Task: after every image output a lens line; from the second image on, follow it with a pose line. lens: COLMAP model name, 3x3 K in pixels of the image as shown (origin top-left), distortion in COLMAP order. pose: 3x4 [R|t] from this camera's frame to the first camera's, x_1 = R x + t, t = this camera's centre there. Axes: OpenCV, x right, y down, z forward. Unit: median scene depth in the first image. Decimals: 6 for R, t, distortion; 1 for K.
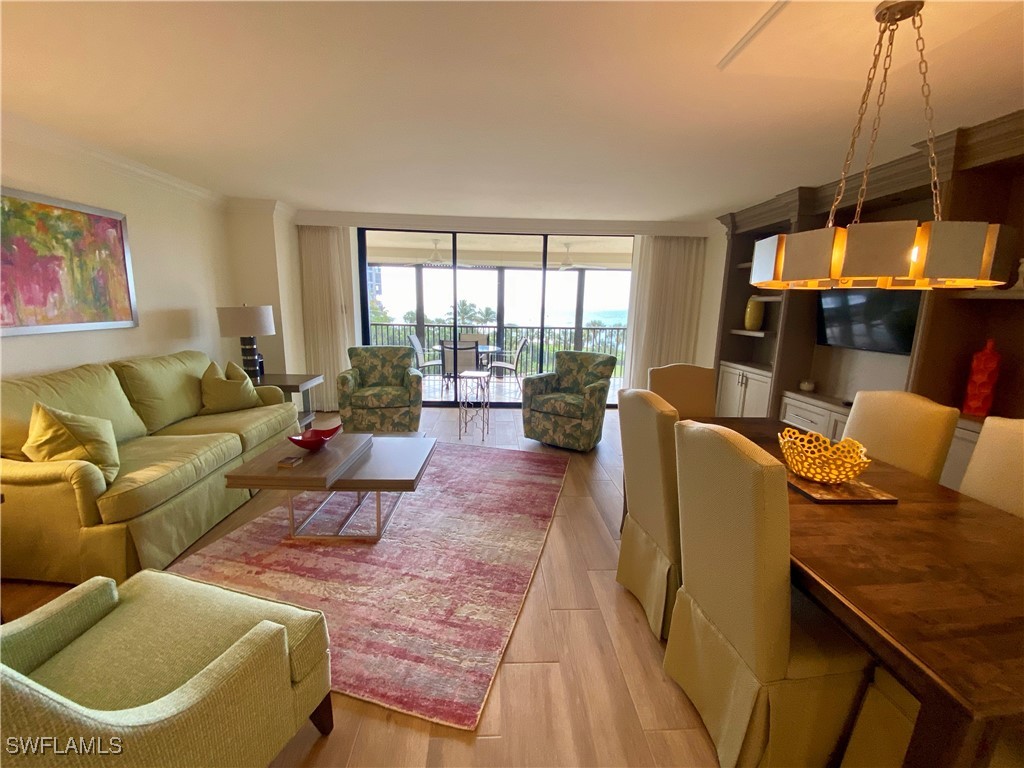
lens RADIAL K [[417.0, 0, 502.1], [0, 417.0, 382.1], [0, 0, 1]] dist [0.015290, -0.001993]
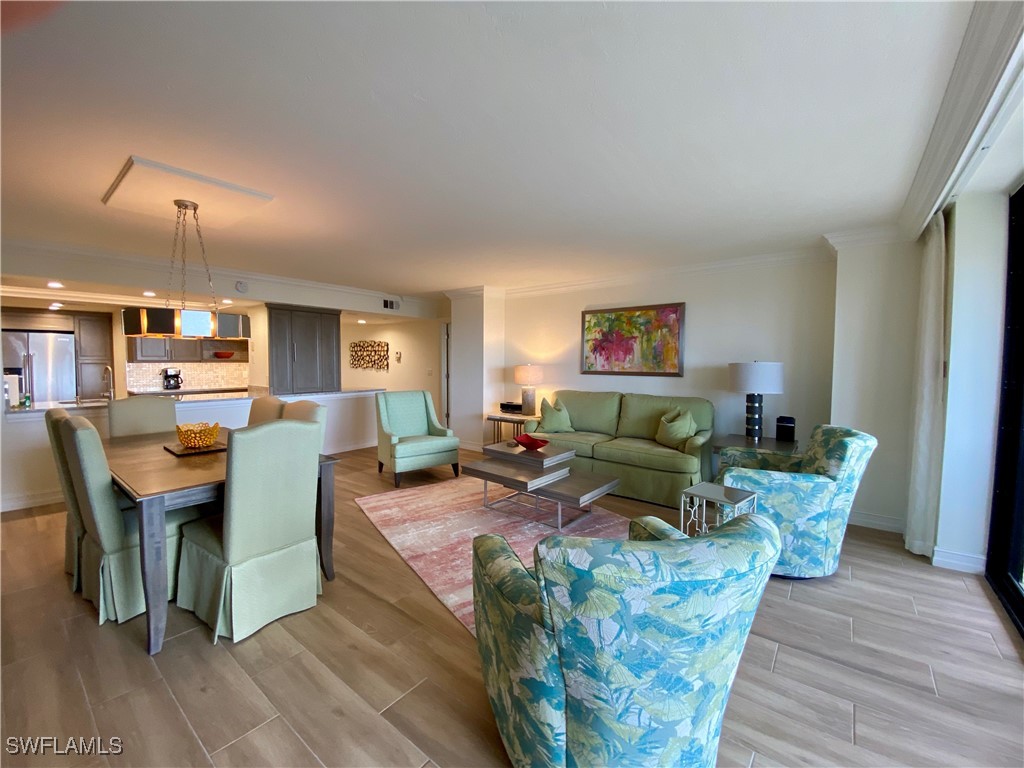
lens RADIAL K [[417.0, 0, 510.1], [0, 417.0, 384.4], [0, 0, 1]] dist [0.015290, -0.001993]
pose [[-0.647215, 0.020274, -0.762038, 0.455836], [-0.158790, 0.974133, 0.160781, -0.182532], [0.745586, 0.225064, -0.627254, 1.099020]]
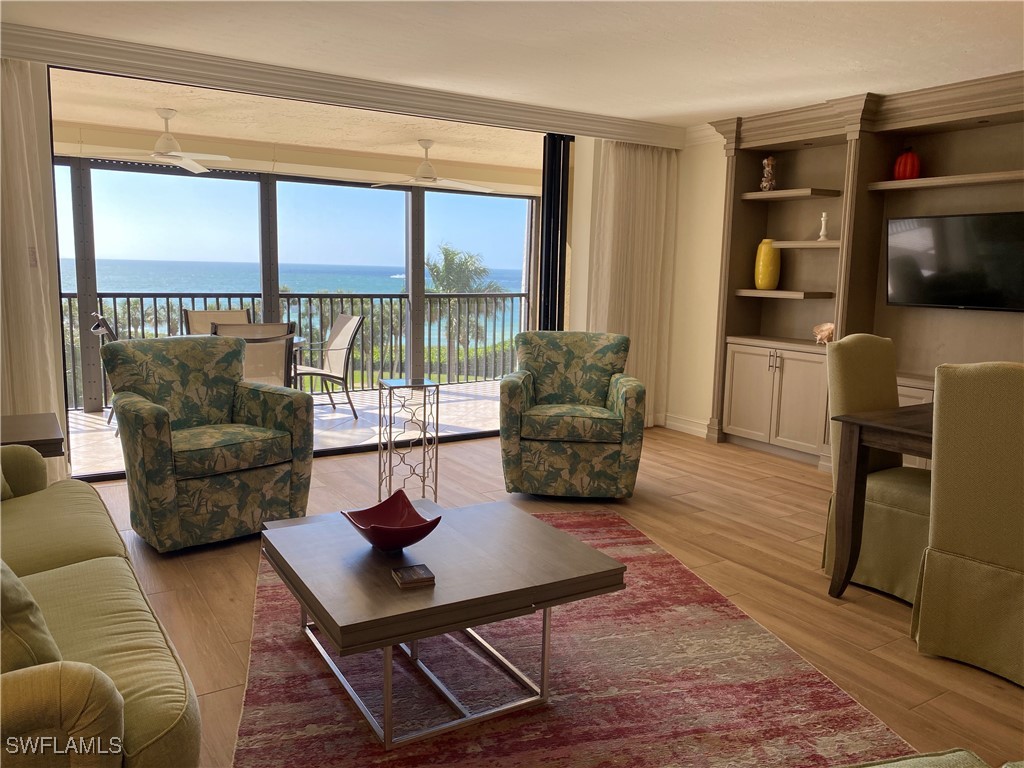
lens RADIAL K [[805.4, 0, 511.4], [0, 805.4, 378.8], [0, 0, 1]] dist [0.042708, 0.005087]
pose [[0.859717, -0.071471, 0.505746, -0.472762], [0.084628, 0.996408, -0.003049, -0.011332], [-0.503711, 0.045421, 0.862677, 0.083700]]
